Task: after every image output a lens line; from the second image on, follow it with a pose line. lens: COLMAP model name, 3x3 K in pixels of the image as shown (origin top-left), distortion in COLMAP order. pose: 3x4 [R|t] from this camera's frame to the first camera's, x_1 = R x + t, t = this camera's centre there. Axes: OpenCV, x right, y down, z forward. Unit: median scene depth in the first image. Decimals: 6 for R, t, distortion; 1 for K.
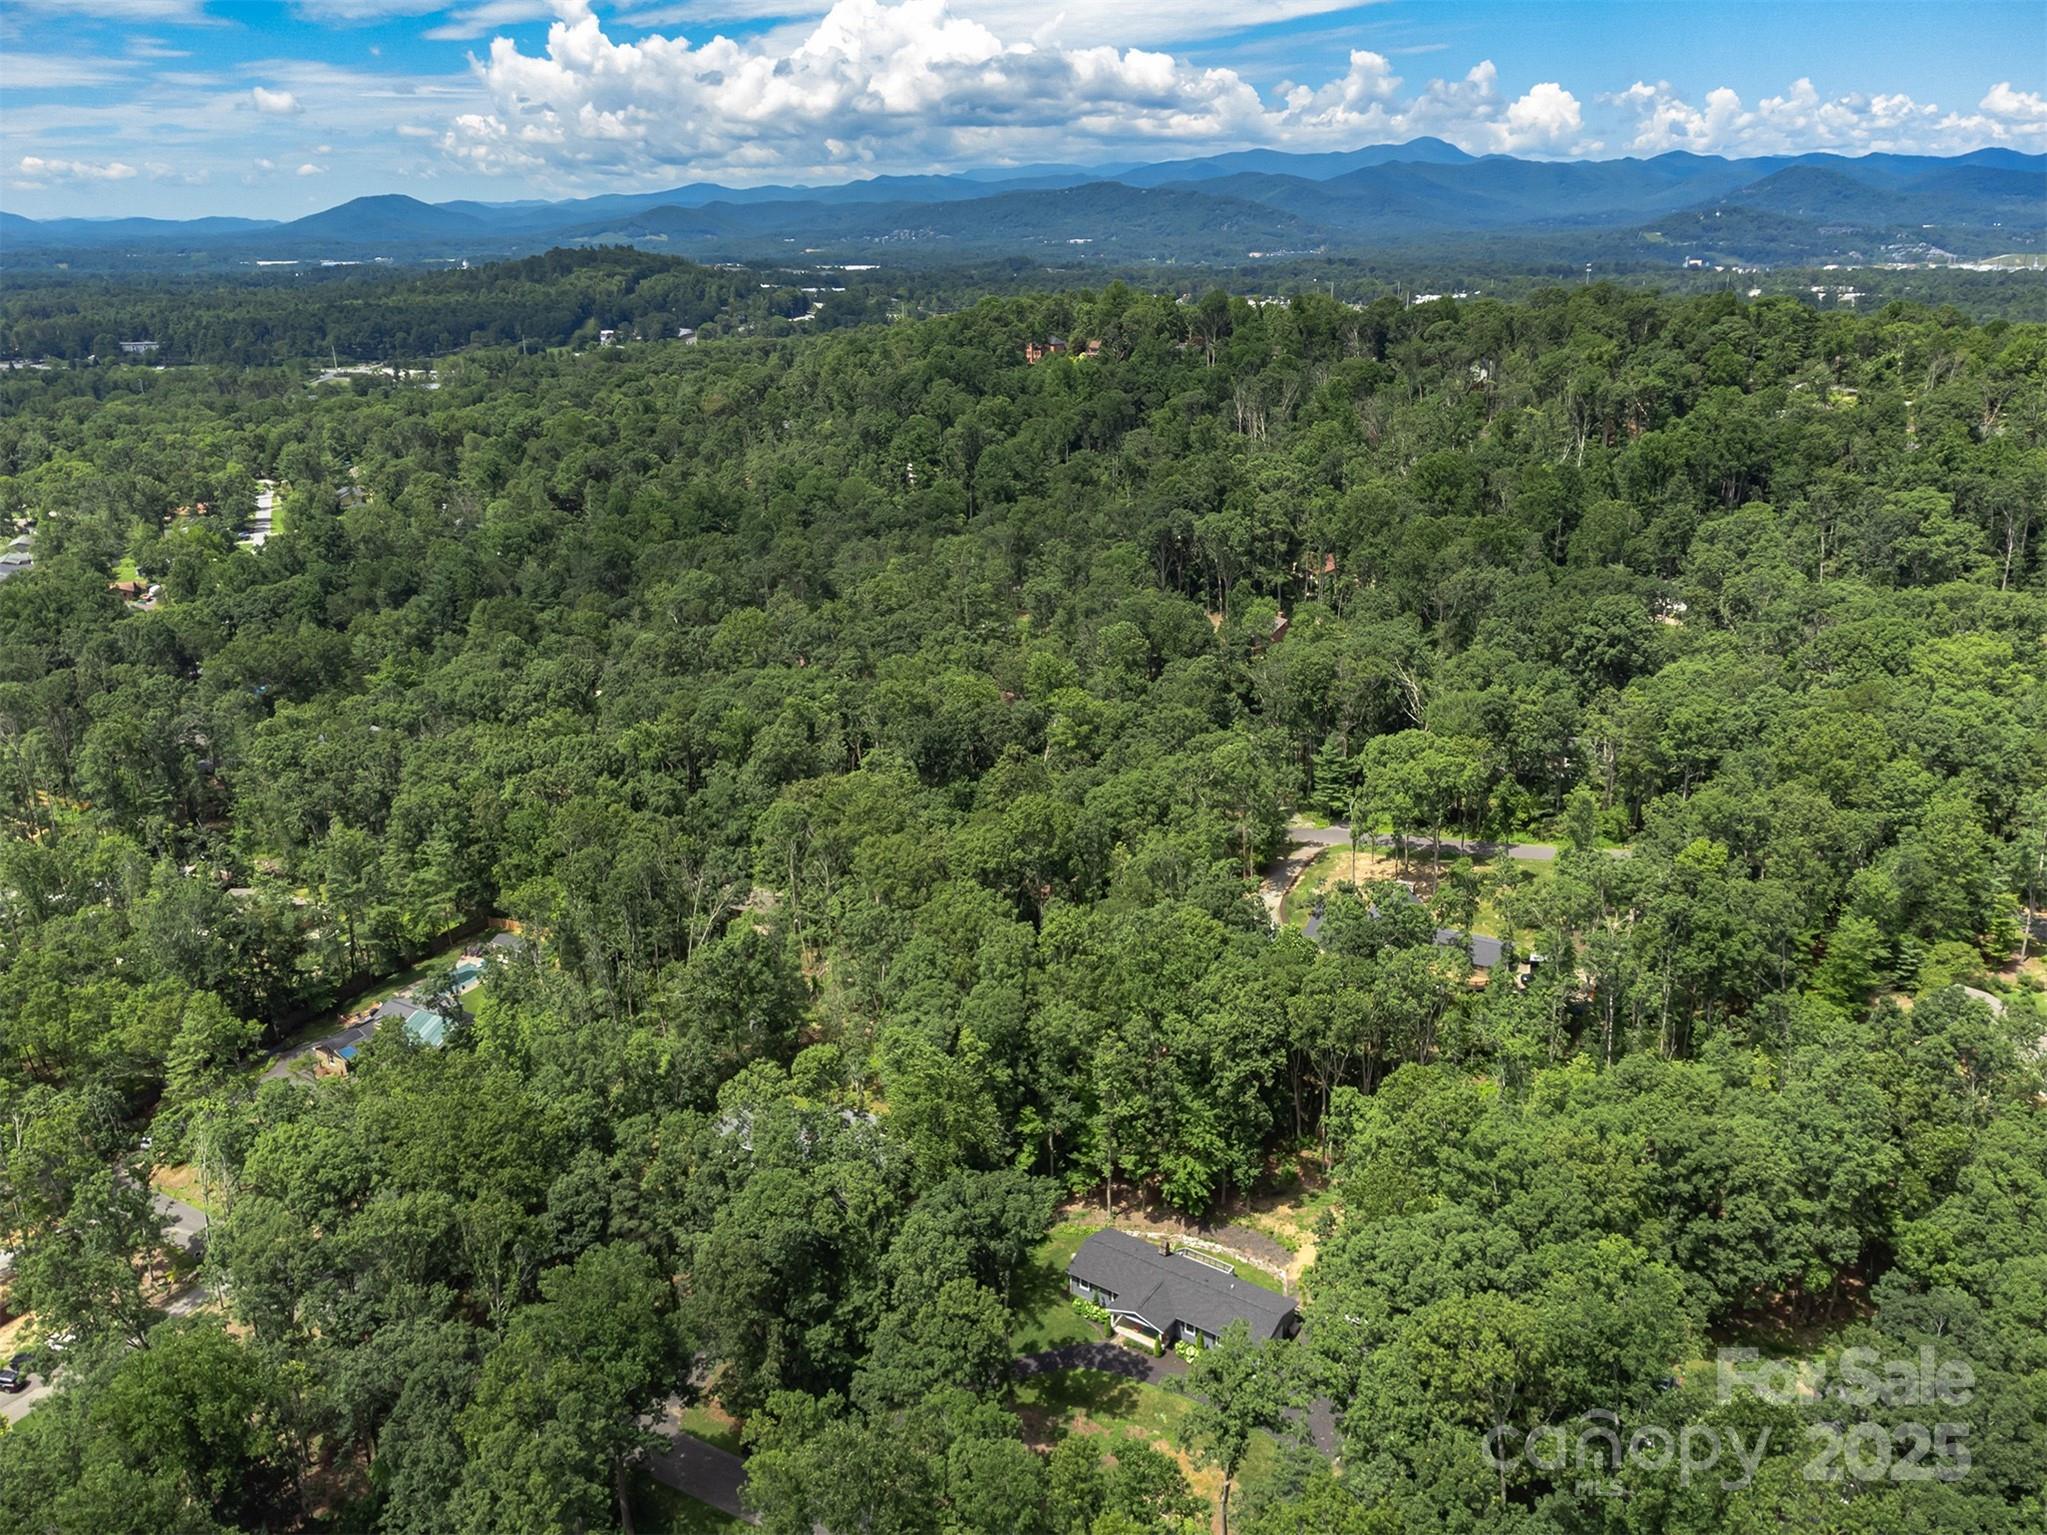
lens RADIAL K [[1537.7, 0, 1023.5], [0, 1537.7, 767.5], [0, 0, 1]] dist [0.062606, -0.075450]
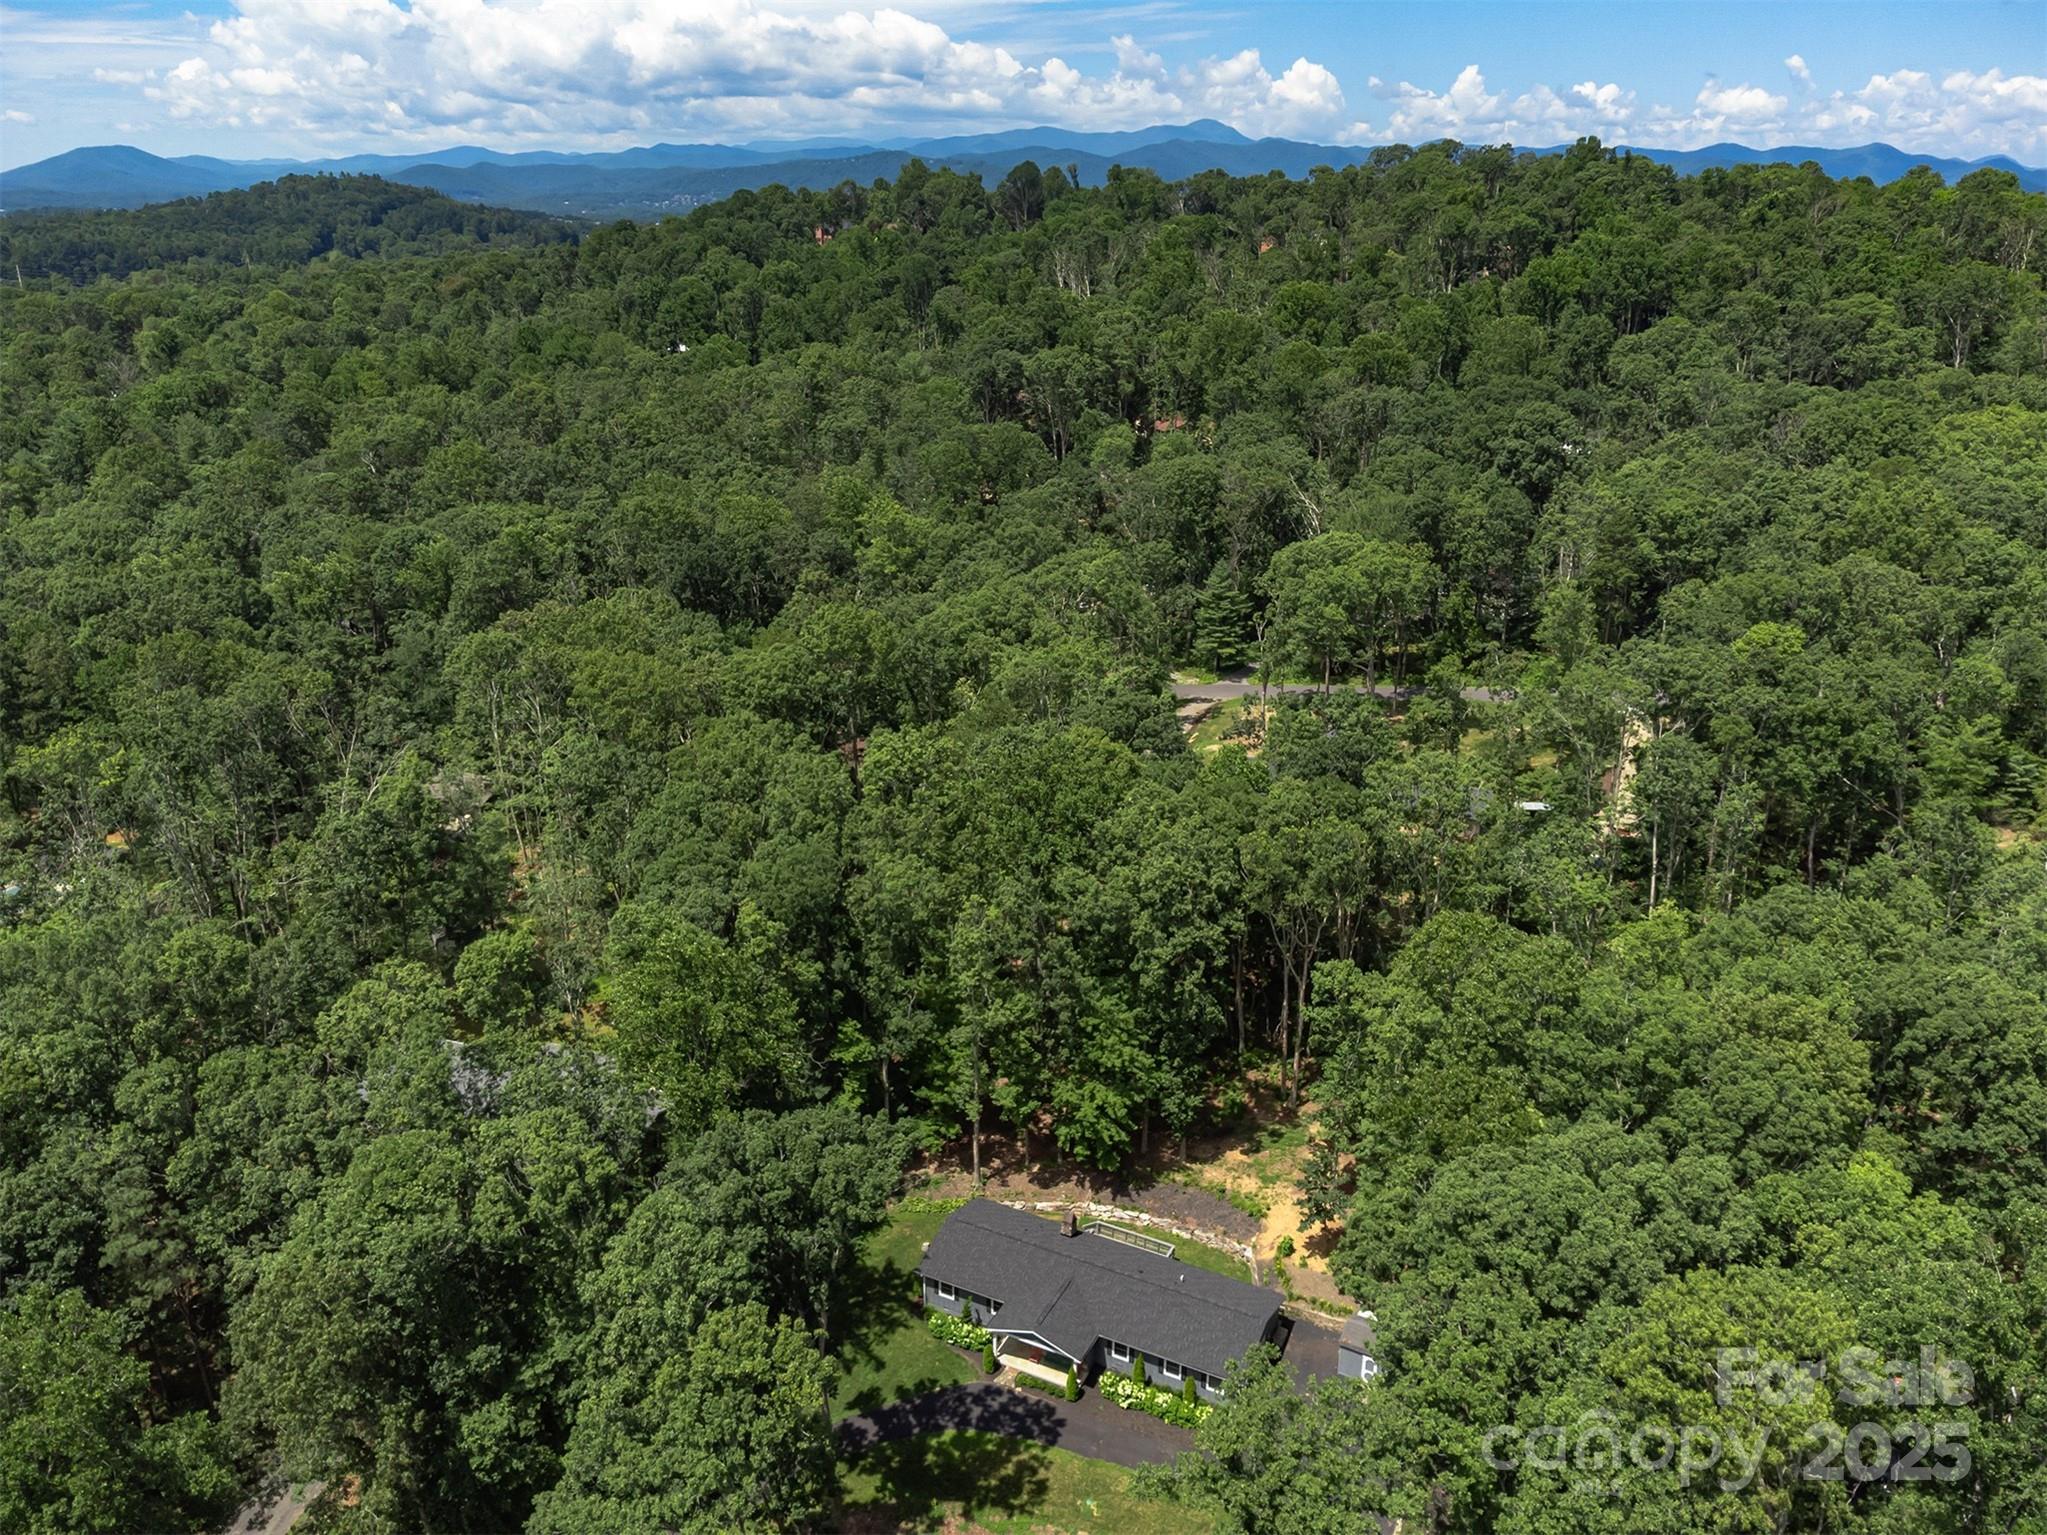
lens RADIAL K [[1508.5, 0, 1018.3], [0, 1508.5, 761.9], [0, 0, 1]] dist [0.040473, -0.005588]
pose [[0.991507, -0.025061, 0.127619, -0.004971], [0.024734, 0.999685, 0.004151, 0.112522], [-0.127683, -0.000959, 0.991815, 0.369345]]
